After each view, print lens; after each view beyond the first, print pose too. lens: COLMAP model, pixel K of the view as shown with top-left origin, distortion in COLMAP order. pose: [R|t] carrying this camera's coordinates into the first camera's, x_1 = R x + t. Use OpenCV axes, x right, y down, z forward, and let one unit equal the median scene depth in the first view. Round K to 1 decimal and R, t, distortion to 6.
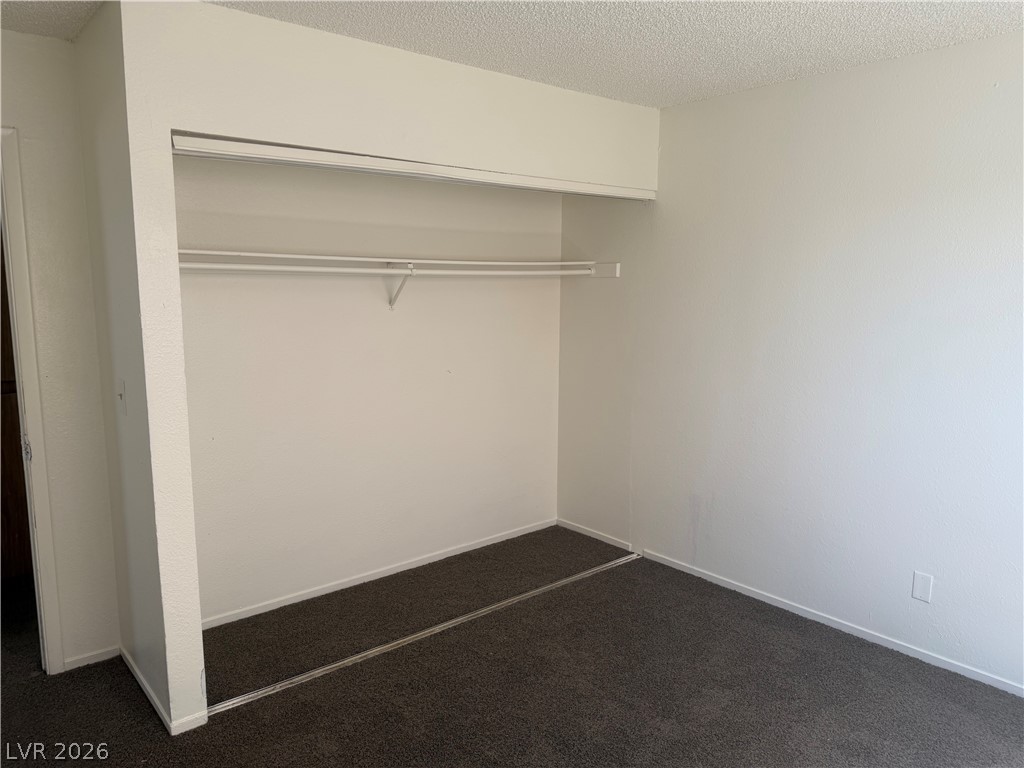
lens RADIAL K [[720.7, 0, 515.7], [0, 720.7, 388.4], [0, 0, 1]] dist [0.030204, -0.004823]
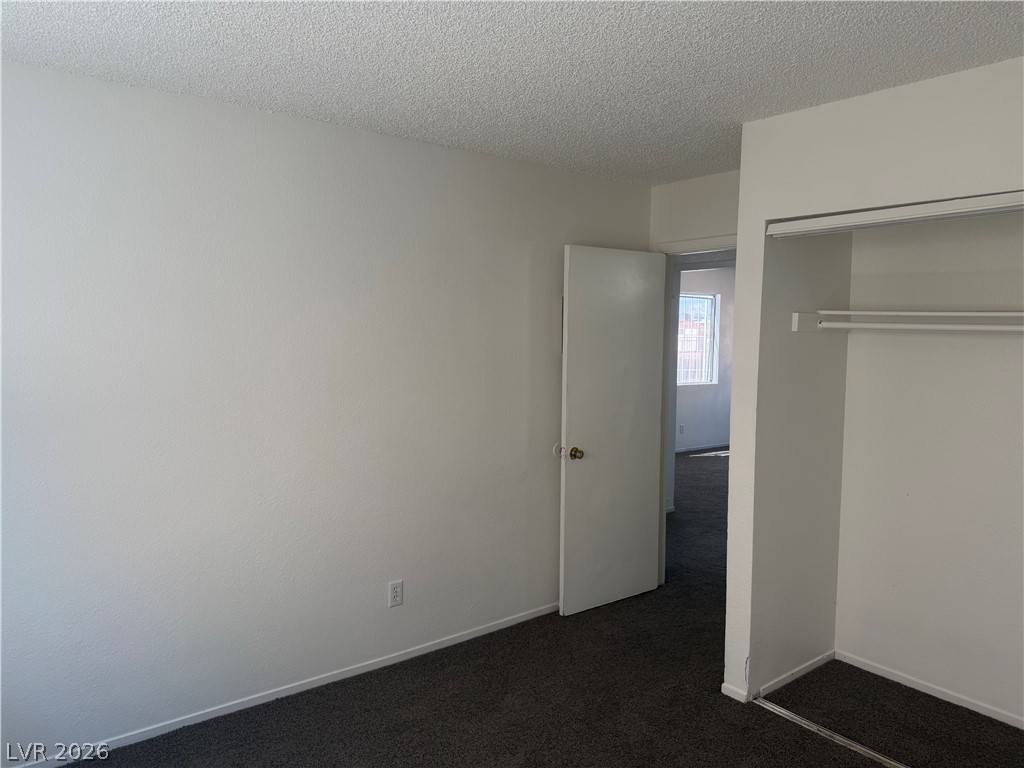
lens RADIAL K [[720.7, 0, 515.7], [0, 720.7, 388.4], [0, 0, 1]] dist [0.030204, -0.004823]
pose [[-0.023524, 0.072511, -0.997090, 0.744272], [-0.158355, 0.984504, 0.075331, -0.081648], [0.987102, 0.159666, -0.011677, 0.561798]]
